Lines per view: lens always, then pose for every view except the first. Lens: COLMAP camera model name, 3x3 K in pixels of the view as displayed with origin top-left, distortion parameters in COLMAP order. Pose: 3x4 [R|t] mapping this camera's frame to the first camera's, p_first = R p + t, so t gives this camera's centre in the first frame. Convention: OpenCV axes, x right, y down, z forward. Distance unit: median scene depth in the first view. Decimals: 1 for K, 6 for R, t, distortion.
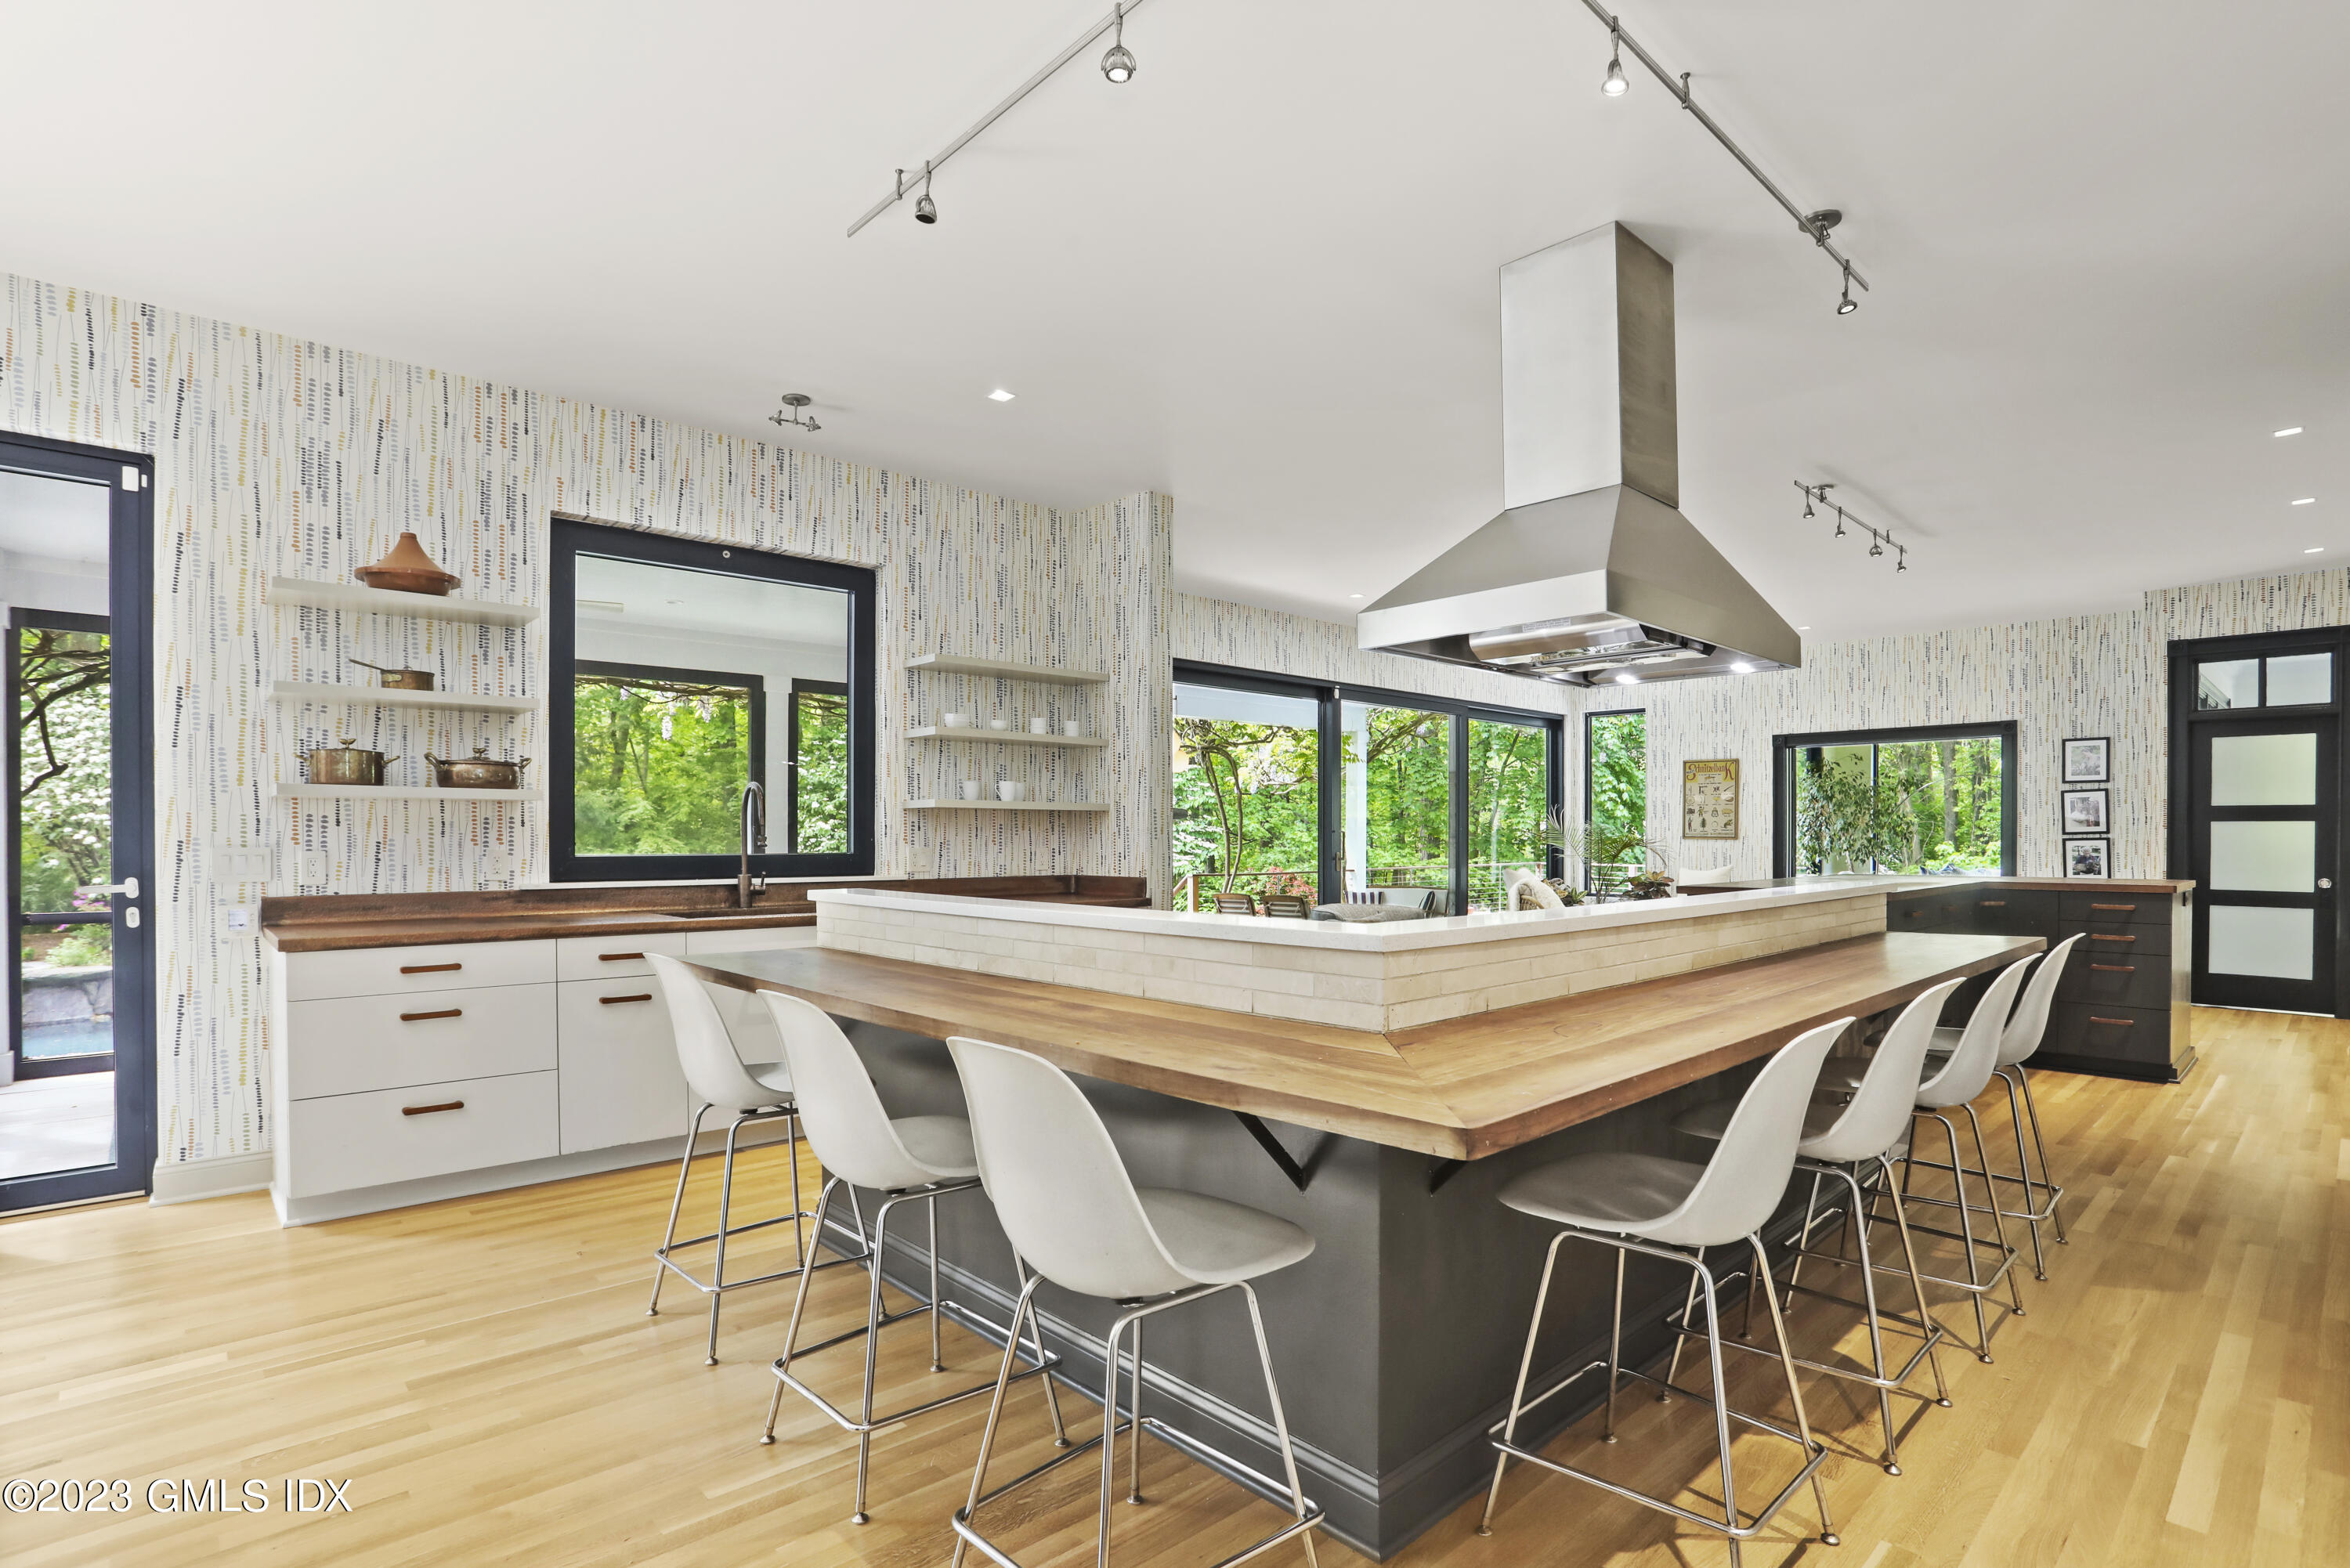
lens RADIAL K [[1121.7, 0, 1180.3], [0, 1121.7, 835.4], [0, 0, 1]] dist [-0.003112, -0.000345]
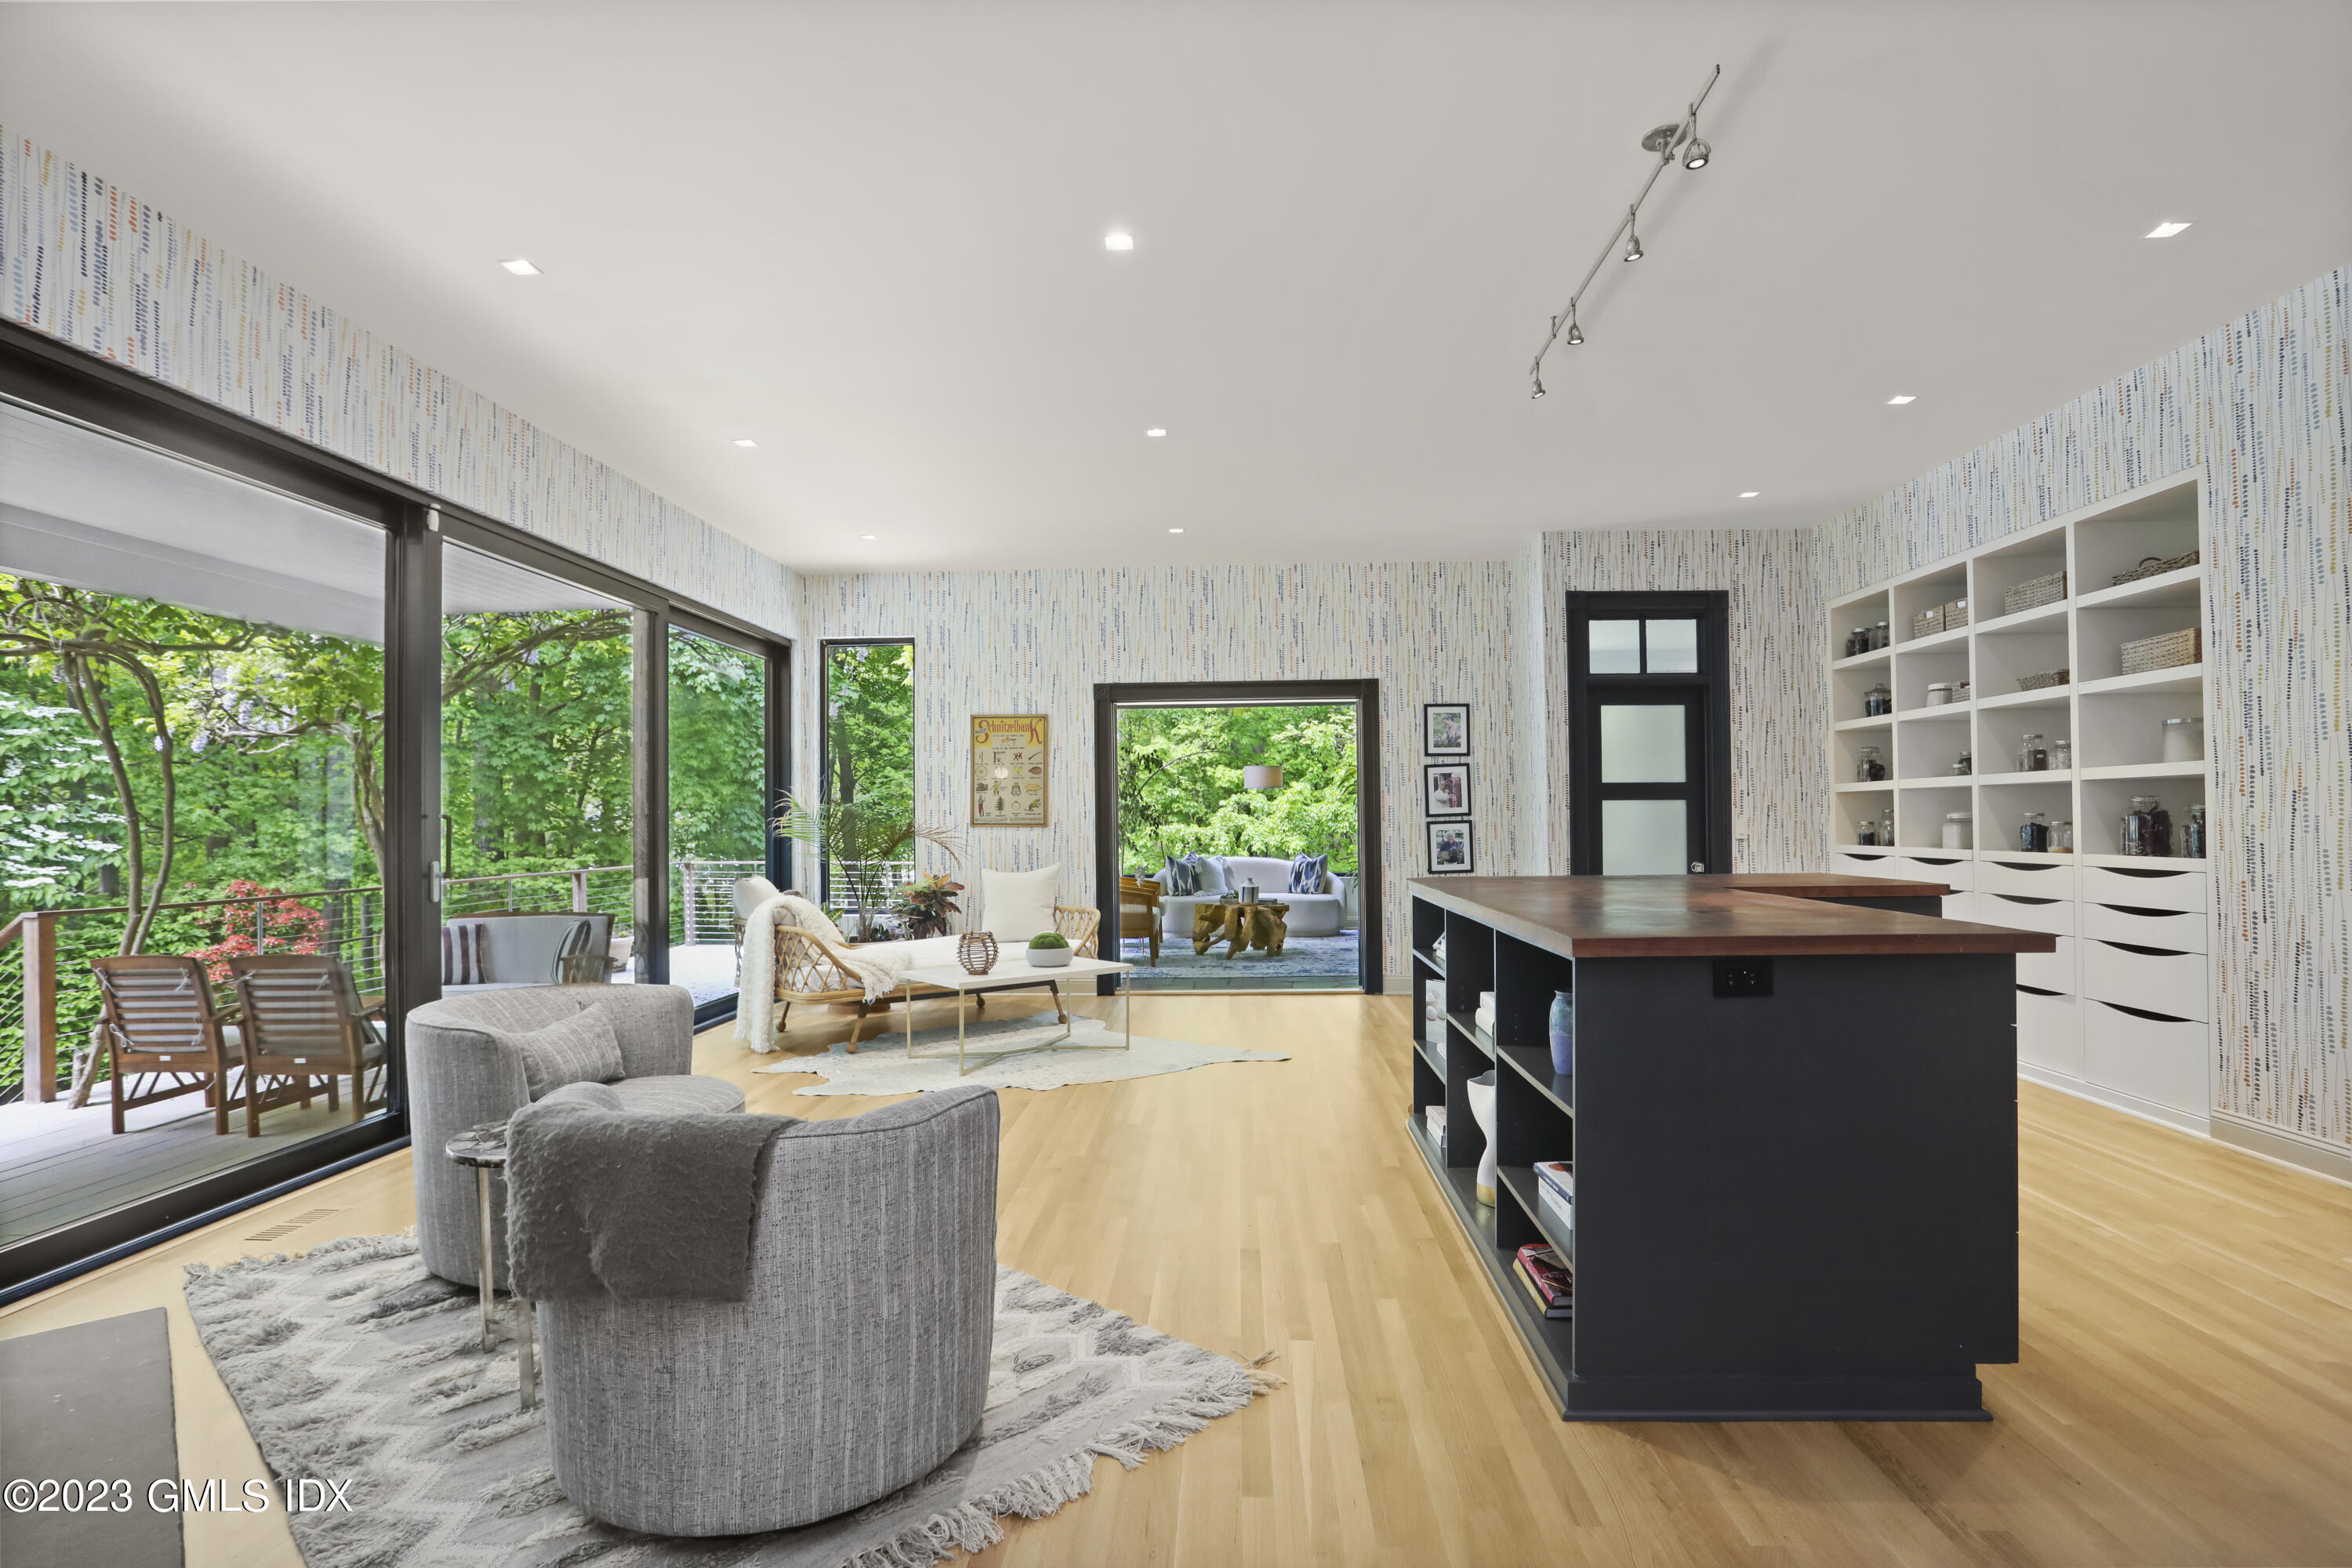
lens RADIAL K [[1198.4, 0, 1178.9], [0, 1198.4, 819.9], [0, 0, 1]] dist [-0.081397, 0.032279]
pose [[0.713846, -0.006257, 0.700275, 0.022489], [0.008740, 0.999962, 0.000025, -0.000116], [-0.700248, 0.006103, 0.713873, 0.437816]]
